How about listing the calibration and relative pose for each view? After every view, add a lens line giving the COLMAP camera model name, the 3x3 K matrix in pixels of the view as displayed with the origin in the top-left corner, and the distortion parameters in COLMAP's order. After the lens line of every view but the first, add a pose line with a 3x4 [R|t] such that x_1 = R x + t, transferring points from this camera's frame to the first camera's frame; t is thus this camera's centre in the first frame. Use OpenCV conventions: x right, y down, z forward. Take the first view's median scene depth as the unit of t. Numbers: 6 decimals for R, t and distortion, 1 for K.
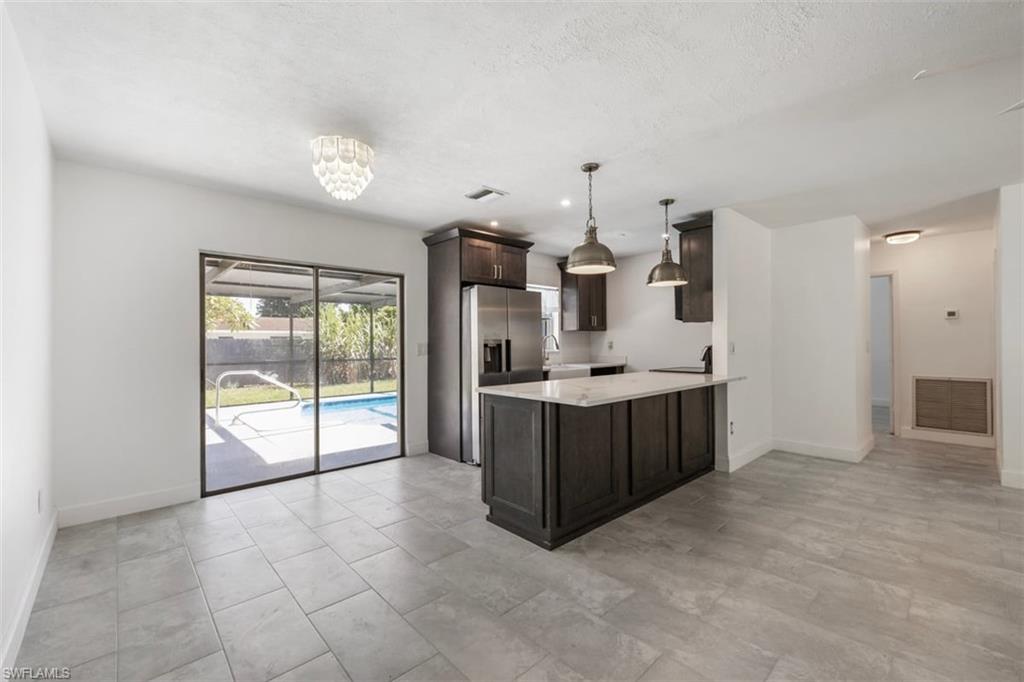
lens RADIAL K [[433.7, 0, 515.2], [0, 433.7, 336.7], [0, 0, 1]] dist [-0.001678, -0.000160]
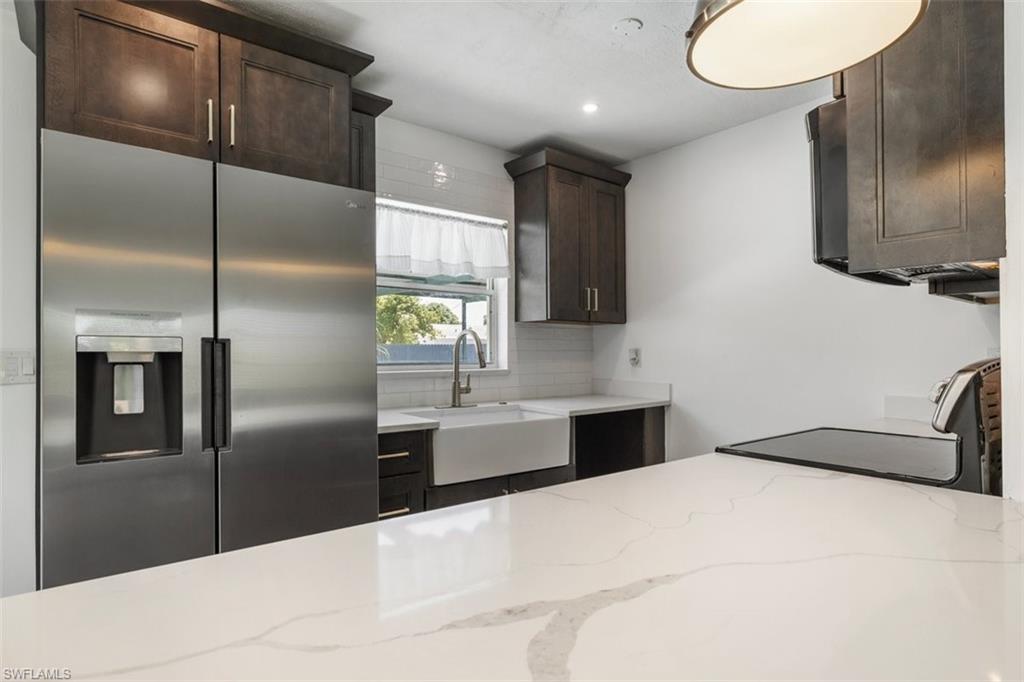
lens RADIAL K [[549.9, 0, 512.0], [0, 549.9, 341.0], [0, 0, 1]] dist [-0.000546, 0.000625]
pose [[0.995807, 0.005061, -0.091335, 0.204147], [-0.005350, 0.999981, -0.002928, 0.008228], [0.091319, 0.003404, 0.995816, 0.613528]]
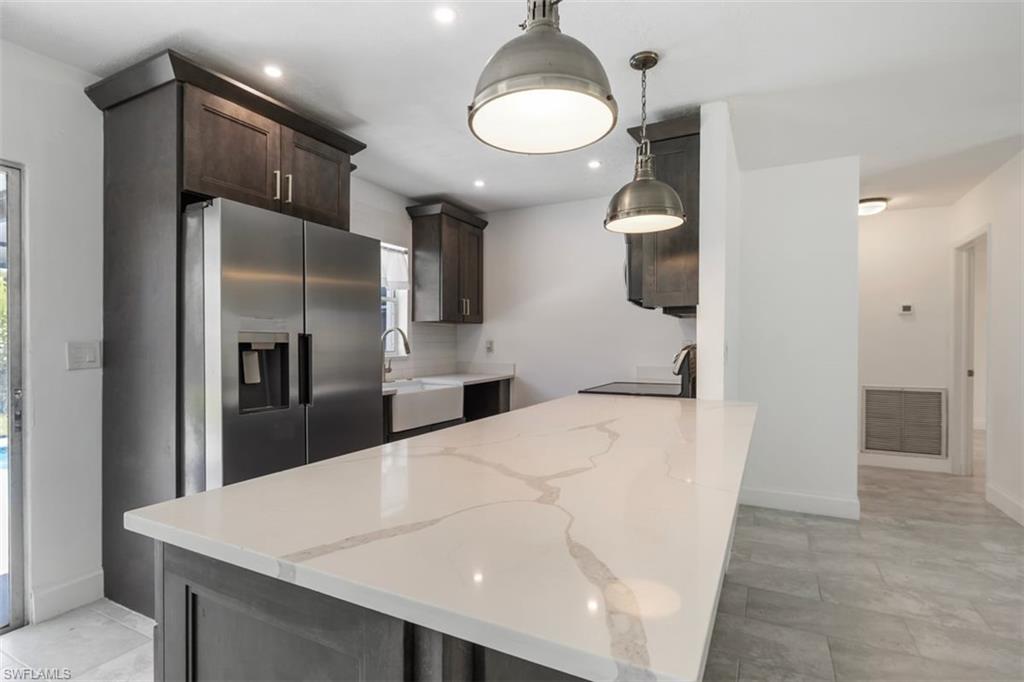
lens RADIAL K [[497.9, 0, 512.0], [0, 497.9, 341.0], [0, 0, 1]] dist [-0.002939, -0.000396]
pose [[0.945243, 0.005487, 0.326322, 0.017558], [-0.008565, 0.999931, 0.007999, 0.007841], [-0.326255, -0.010356, 0.945225, 0.413195]]
